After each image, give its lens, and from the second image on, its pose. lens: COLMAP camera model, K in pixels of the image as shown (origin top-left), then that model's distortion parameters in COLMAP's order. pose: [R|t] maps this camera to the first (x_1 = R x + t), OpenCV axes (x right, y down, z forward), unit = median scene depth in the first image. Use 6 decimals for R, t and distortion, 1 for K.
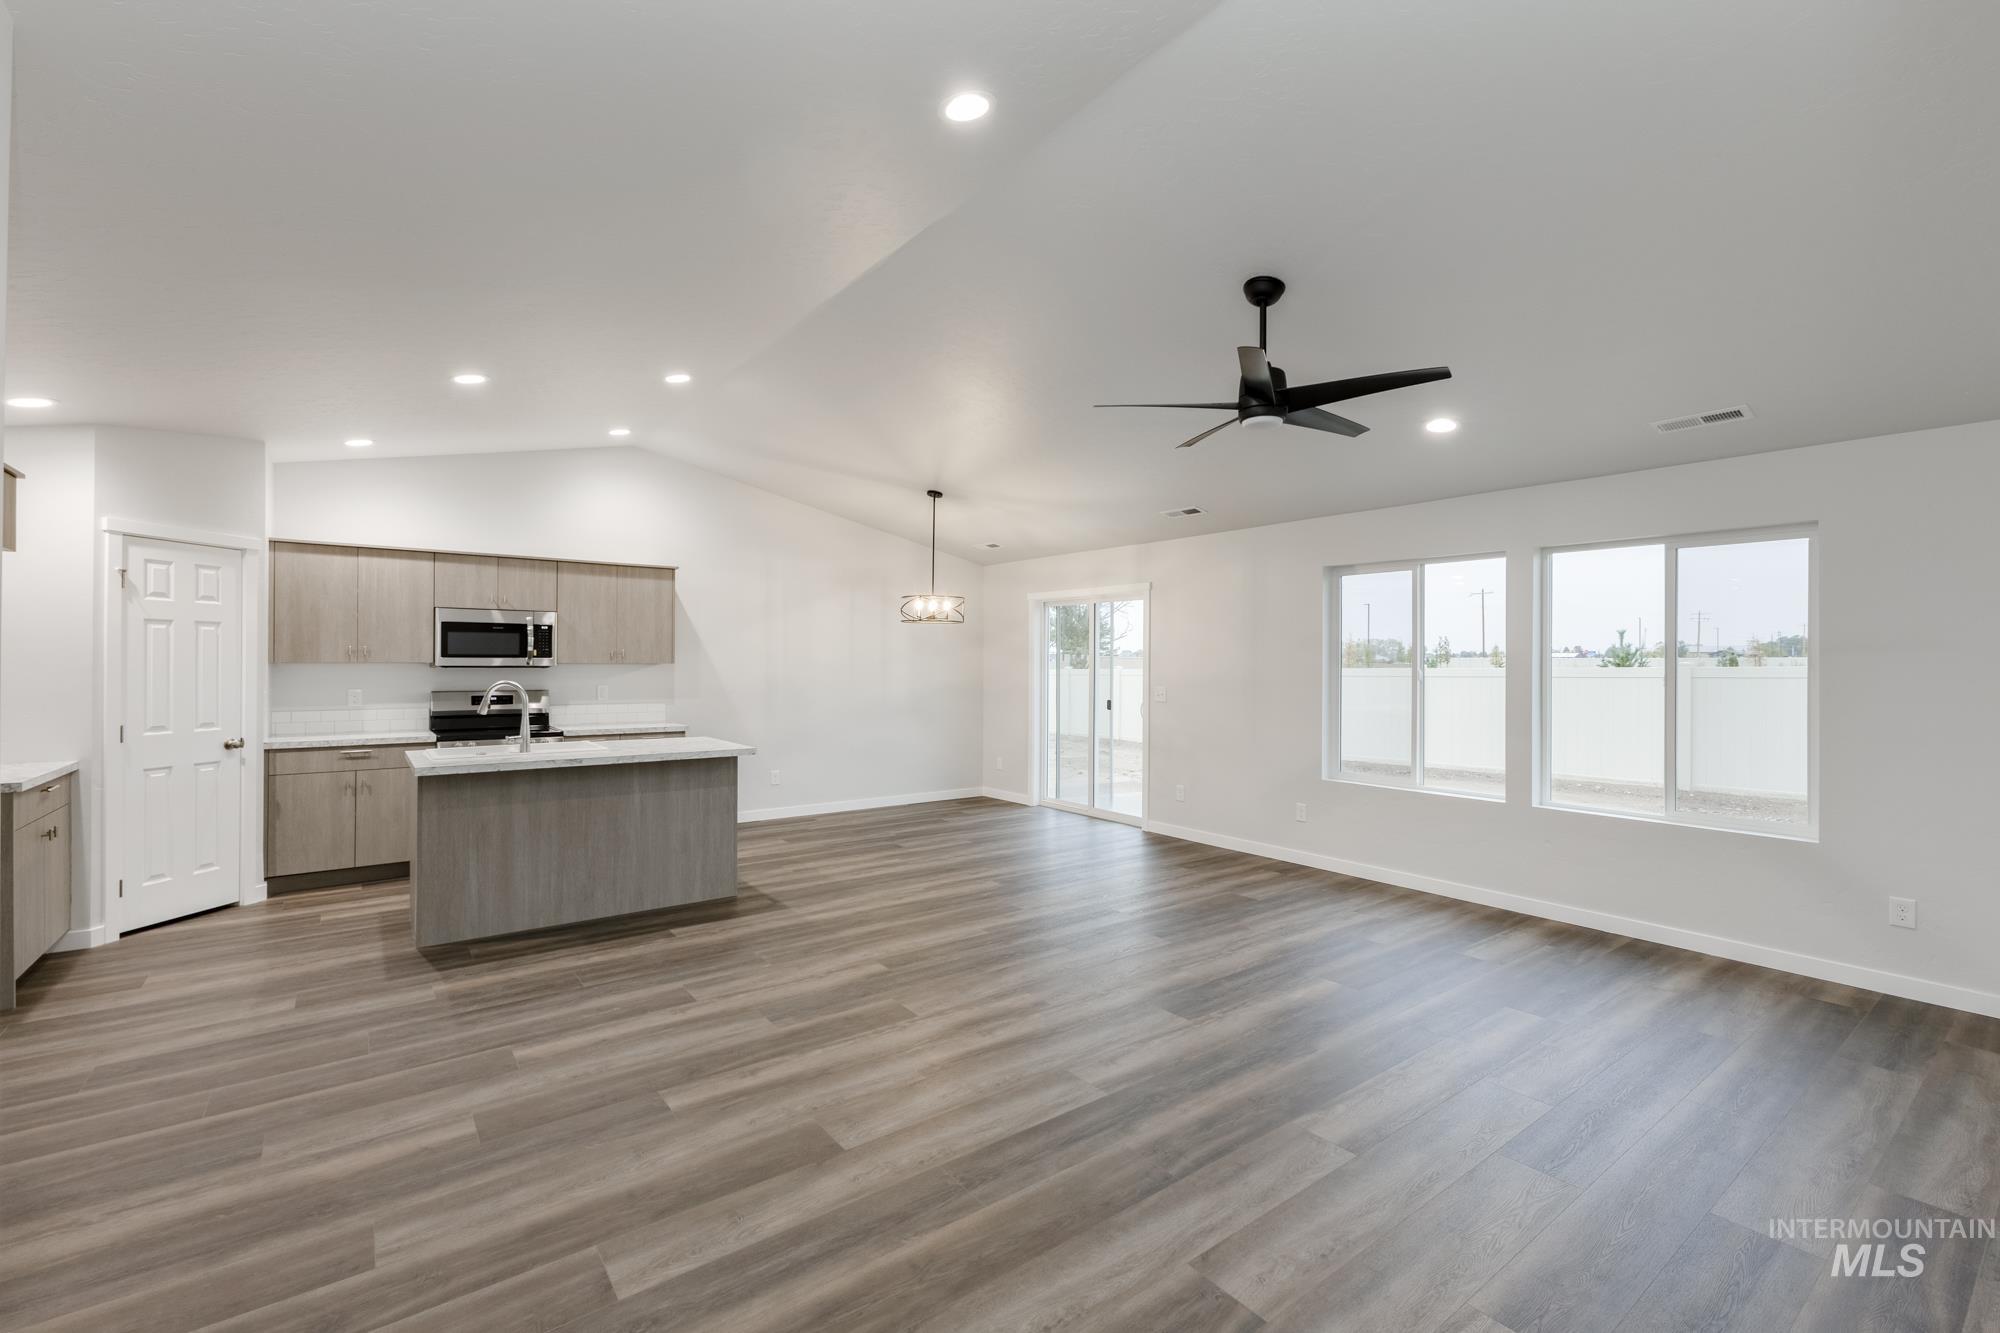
lens RADIAL K [[858.3, 0, 983.8], [0, 858.3, 670.2], [0, 0, 1]] dist [0.016509, -0.005687]
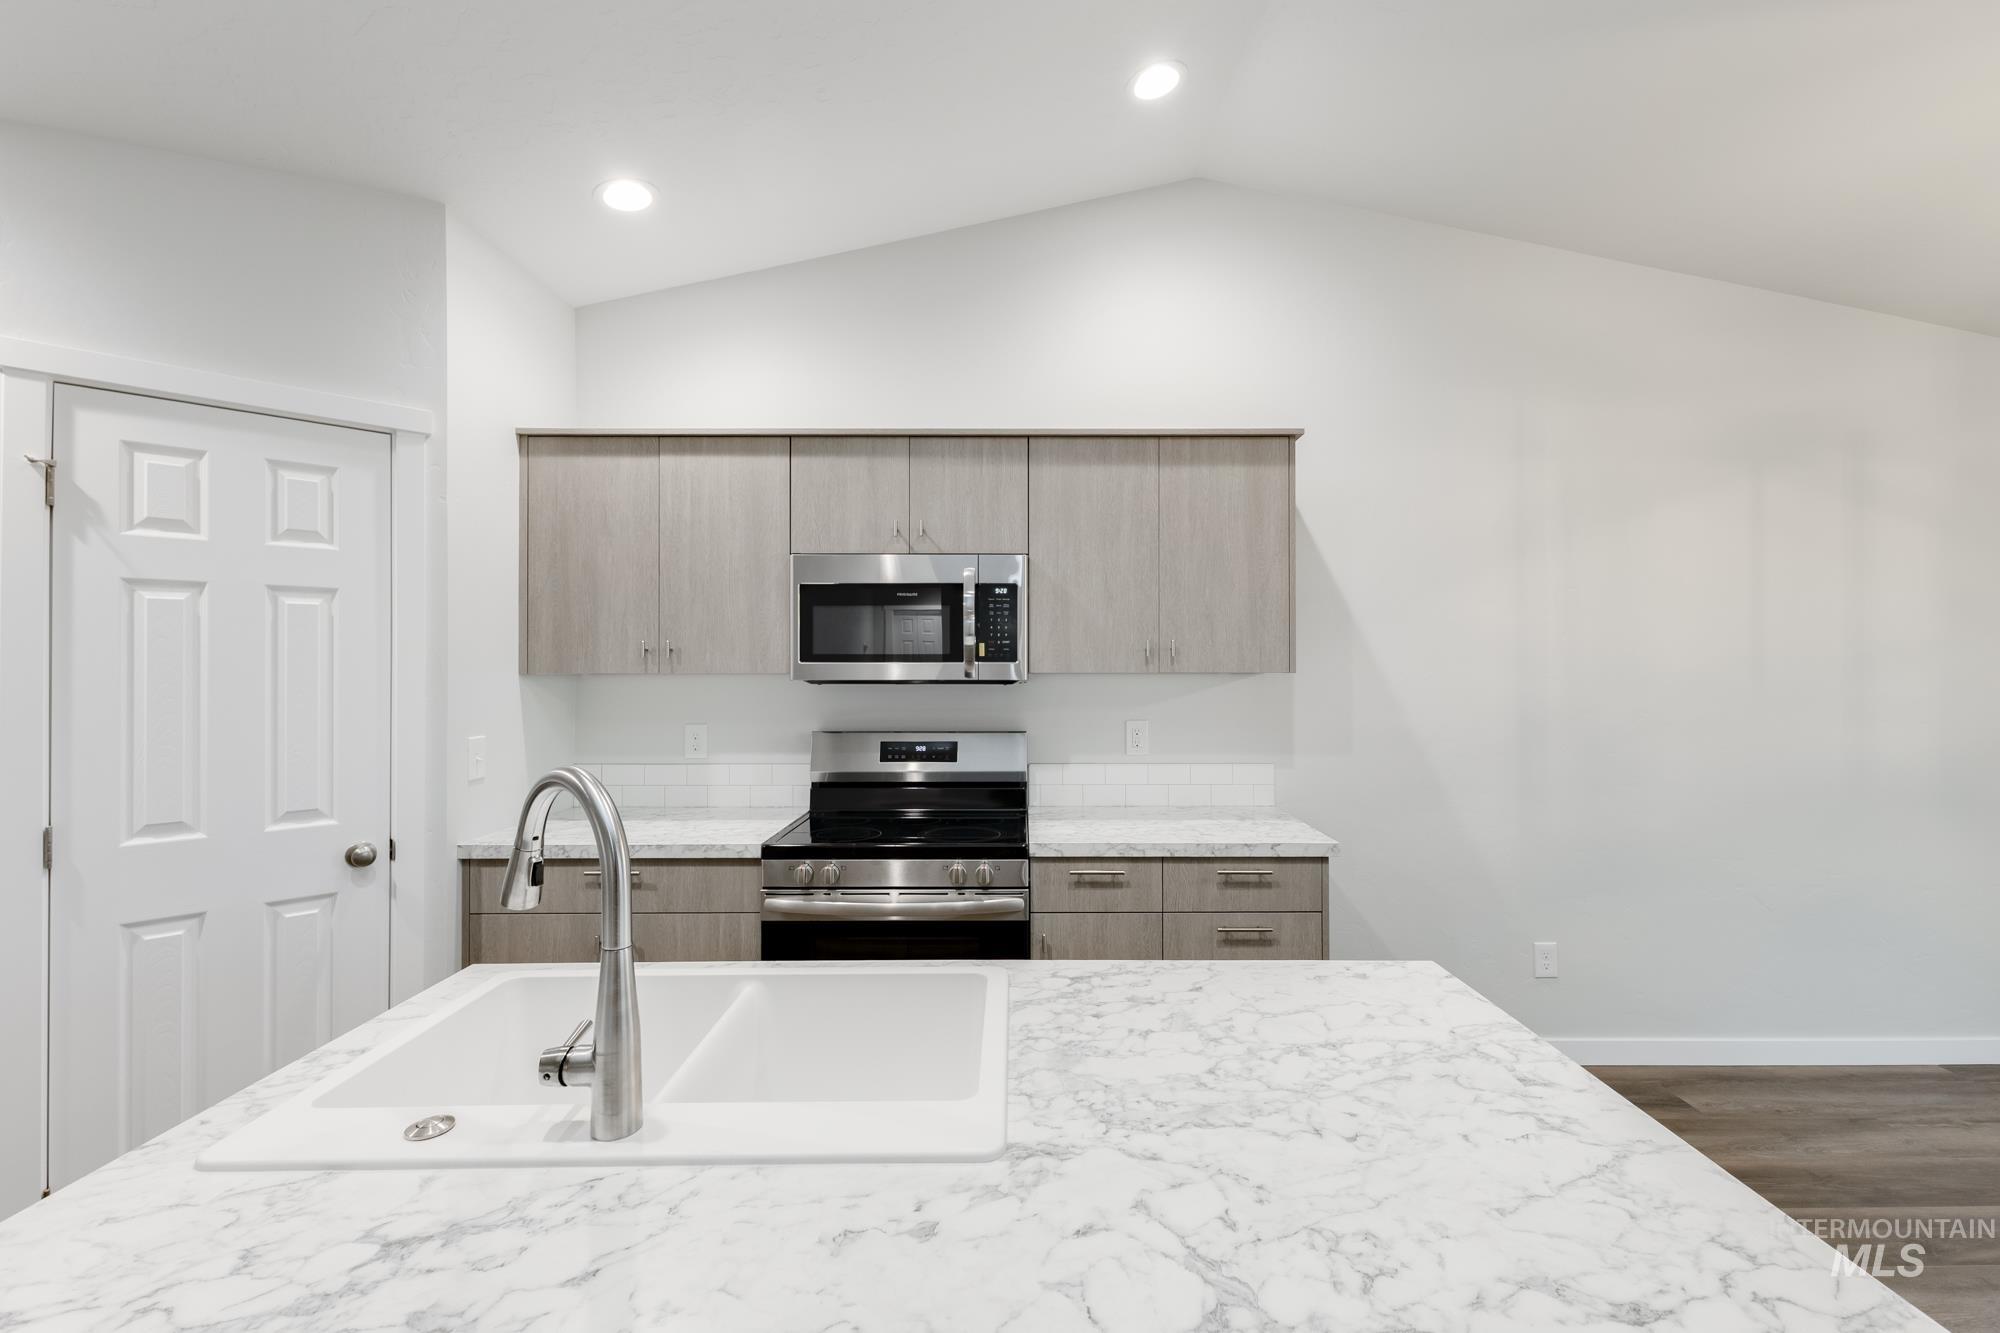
lens RADIAL K [[858.3, 0, 1013.9], [0, 858.3, 649.3], [0, 0, 1]] dist [0.016509, -0.005687]
pose [[0.806918, -0.016453, -0.590434, -0.340289], [0.000423, 0.999628, -0.027277, -0.011441], [0.590663, 0.021761, 0.806625, 0.890741]]
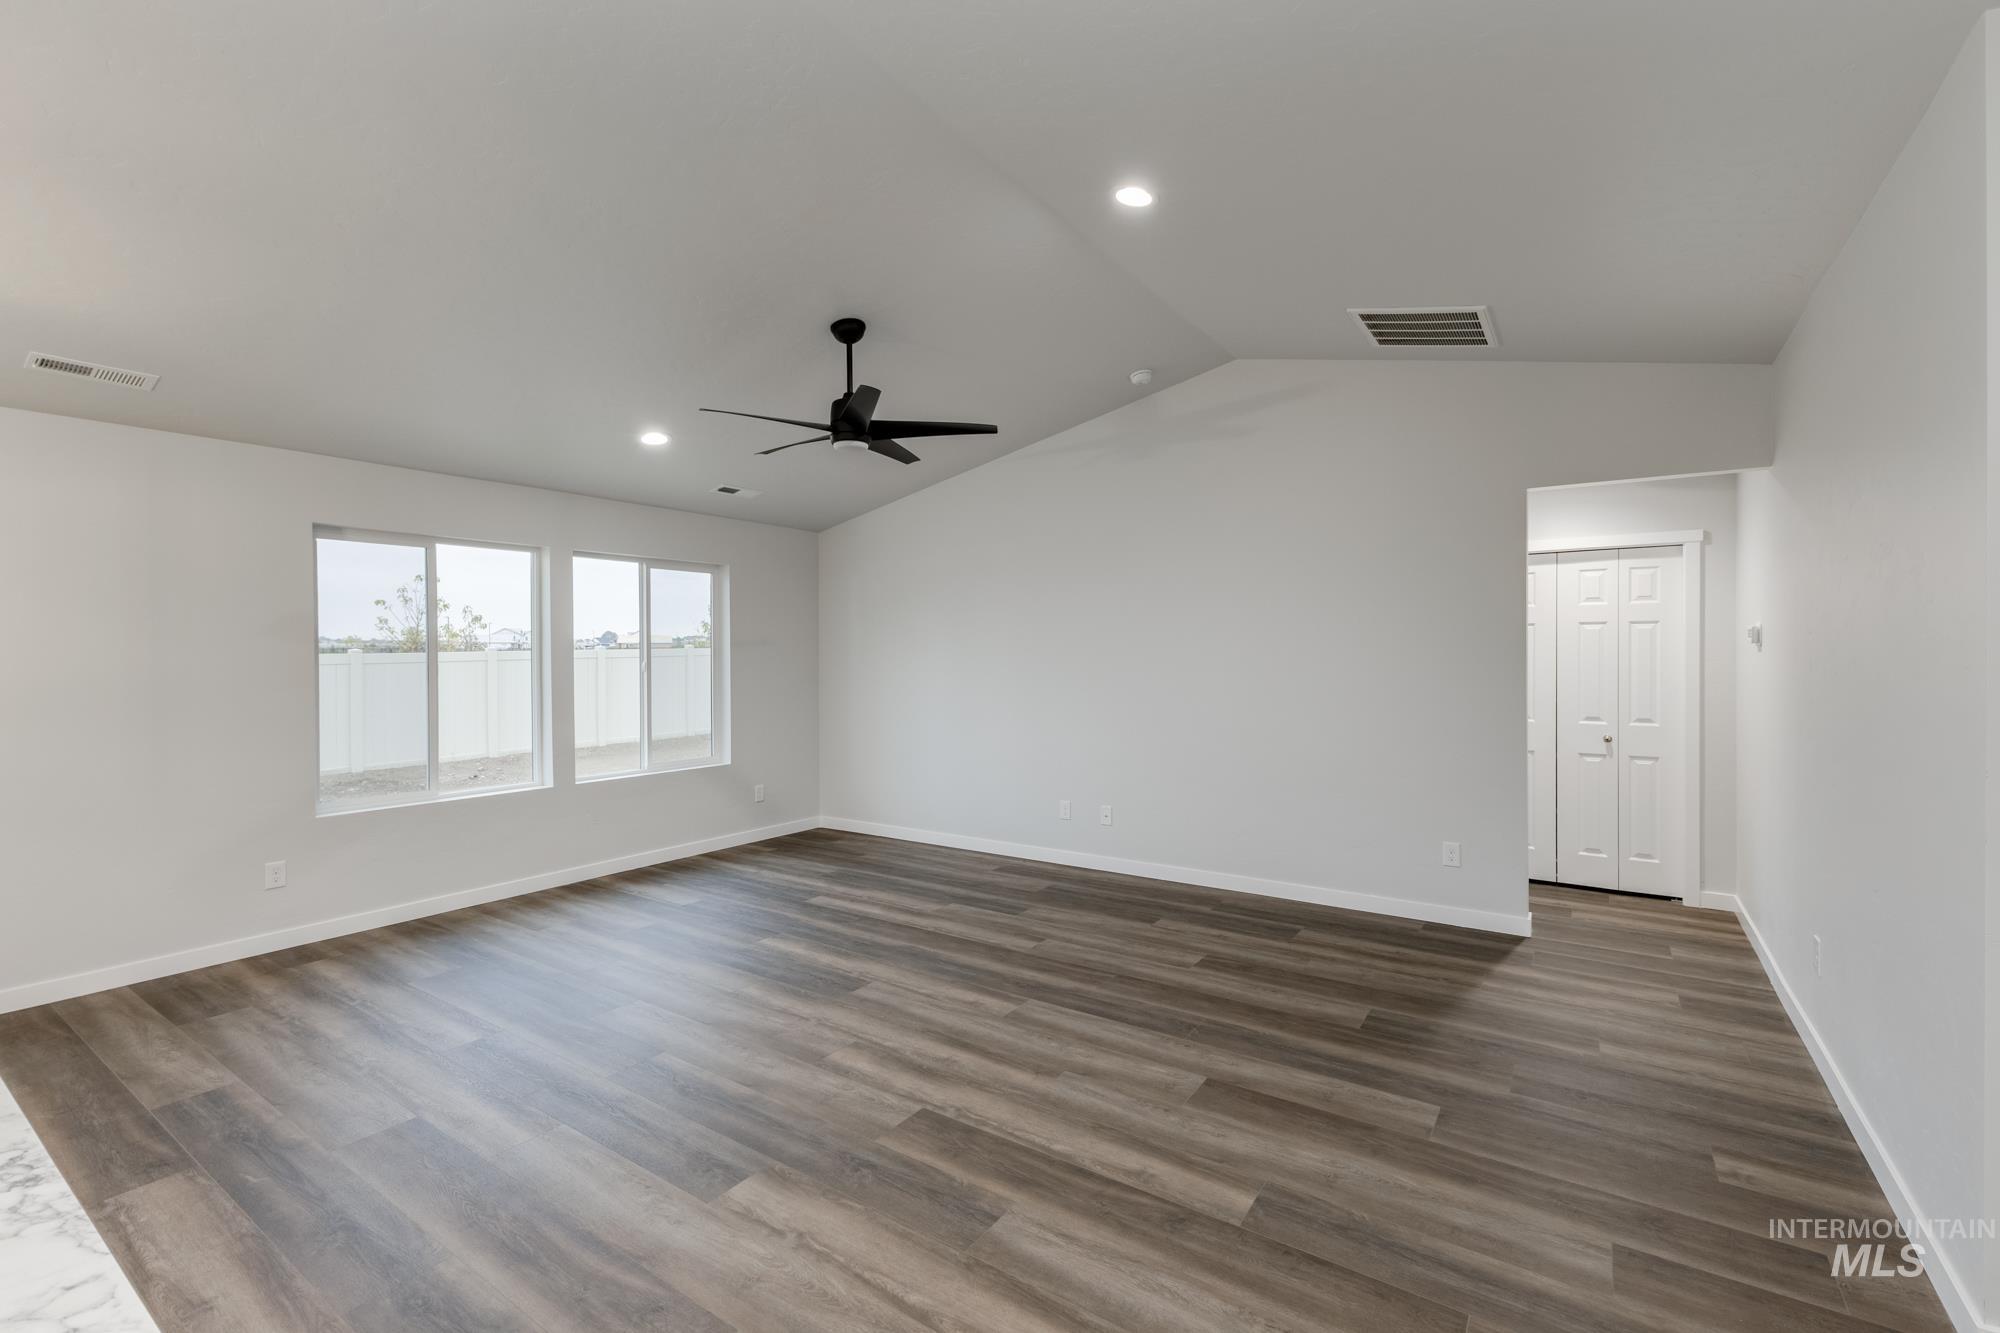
lens RADIAL K [[858.3, 0, 1041.8], [0, 858.3, 642.9], [0, 0, 1]] dist [0.016509, -0.005687]
pose [[-0.356908, 0.010295, 0.934083, -0.635750], [0.015213, 0.999871, -0.005207, -0.007334], [-0.934016, 0.012351, -0.357018, 0.886431]]
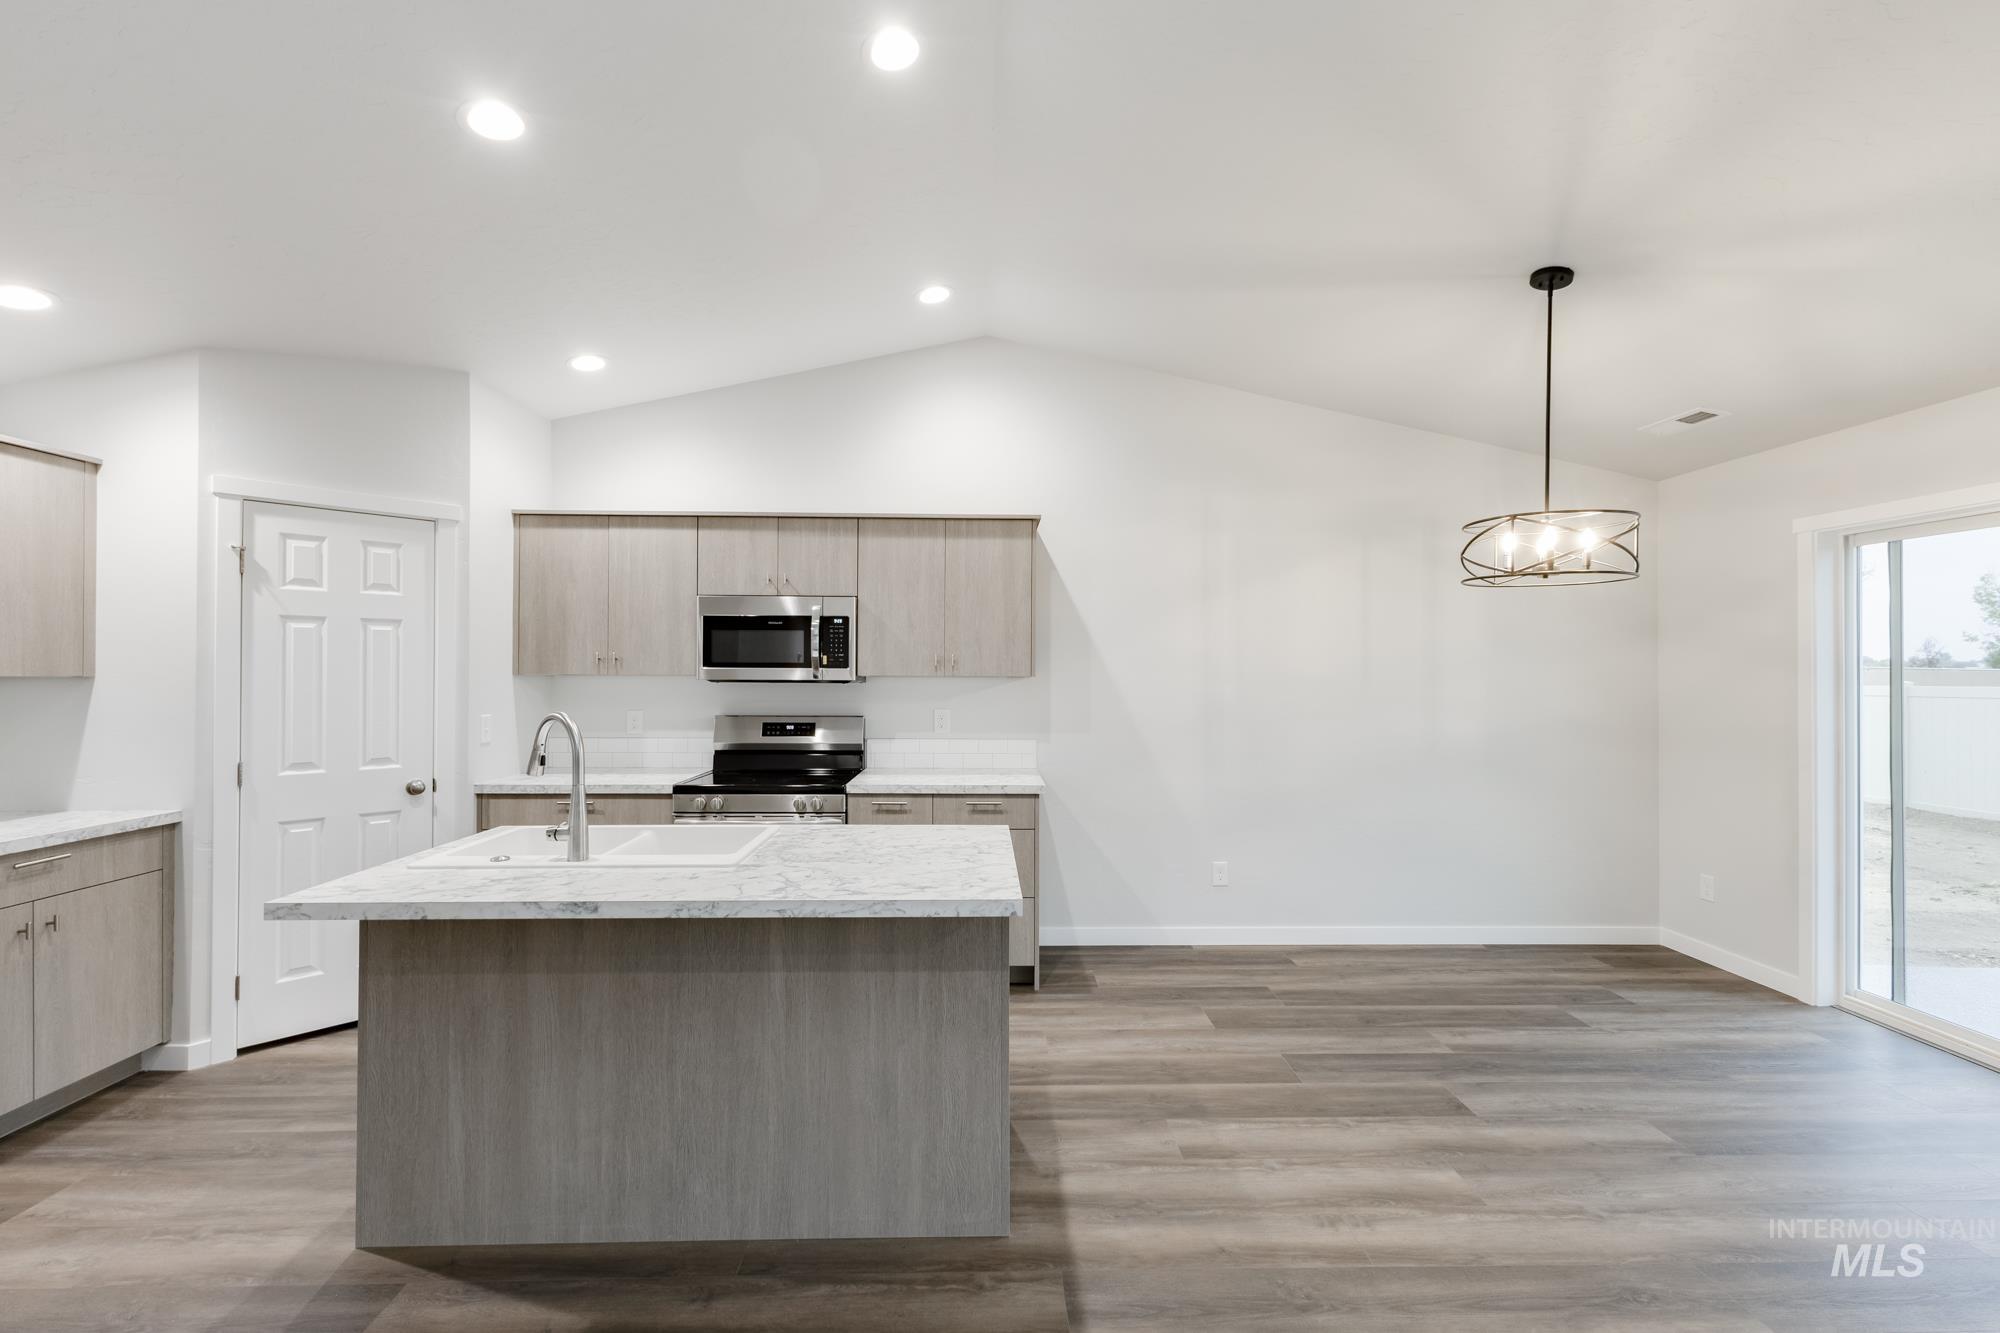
lens RADIAL K [[858.3, 0, 1000.2], [0, 858.3, 657.4], [0, 0, 1]] dist [0.016509, -0.005687]
pose [[0.819664, -0.009491, -0.572766, -0.054041], [-0.005434, 0.999689, -0.024342, -0.009392], [0.572819, 0.023065, 0.819357, 0.732640]]
